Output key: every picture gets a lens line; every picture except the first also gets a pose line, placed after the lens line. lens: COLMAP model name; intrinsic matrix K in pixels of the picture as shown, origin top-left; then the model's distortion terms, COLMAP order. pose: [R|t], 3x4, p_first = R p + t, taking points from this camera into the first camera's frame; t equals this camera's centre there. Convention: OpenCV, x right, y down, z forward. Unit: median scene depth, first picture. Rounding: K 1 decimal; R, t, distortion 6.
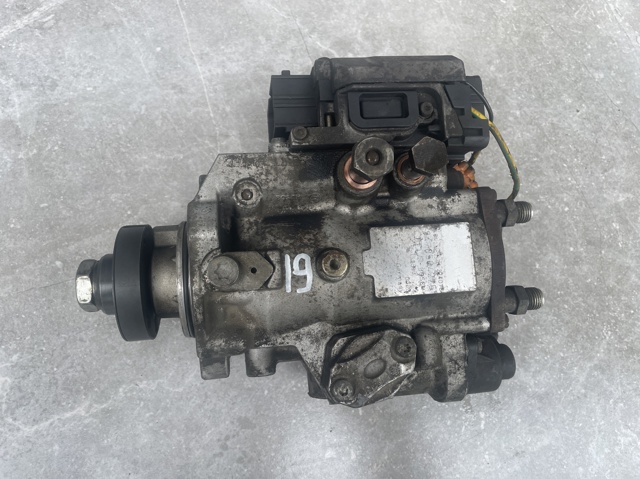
lens RADIAL K [[484.9, 0, 314.0], [0, 484.9, 237.1], [0, 0, 1]] dist [0.053983, -0.093917]
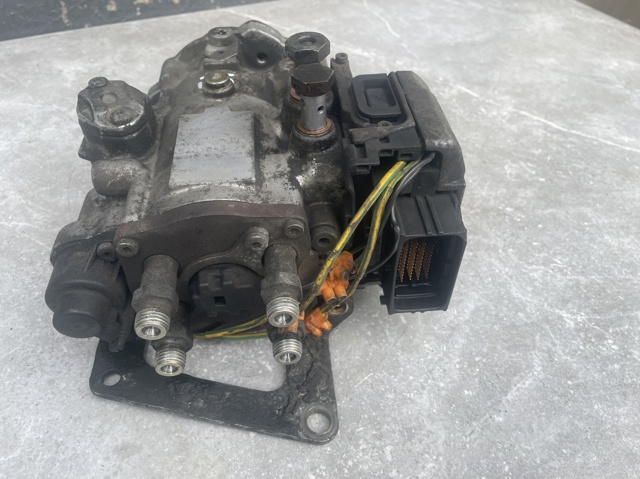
lens RADIAL K [[484.9, 0, 314.1], [0, 484.9, 237.0], [0, 0, 1]] dist [0.053983, -0.093917]
pose [[0.855208, -0.390949, 0.340263, -0.025841], [0.502931, 0.784601, -0.362577, 0.476255], [-0.125221, 0.481208, 0.867617, 0.188342]]
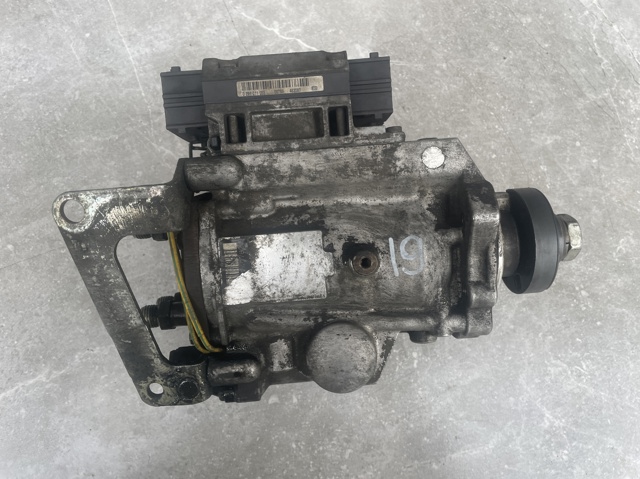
lens RADIAL K [[484.9, 0, 319.8], [0, 484.9, 237.4], [0, 0, 1]] dist [0.053983, -0.093917]
pose [[0.996368, -0.080689, -0.027193, 0.176614], [0.082291, 0.994547, 0.064070, 0.018645], [0.021874, -0.066075, 0.997575, -0.056934]]
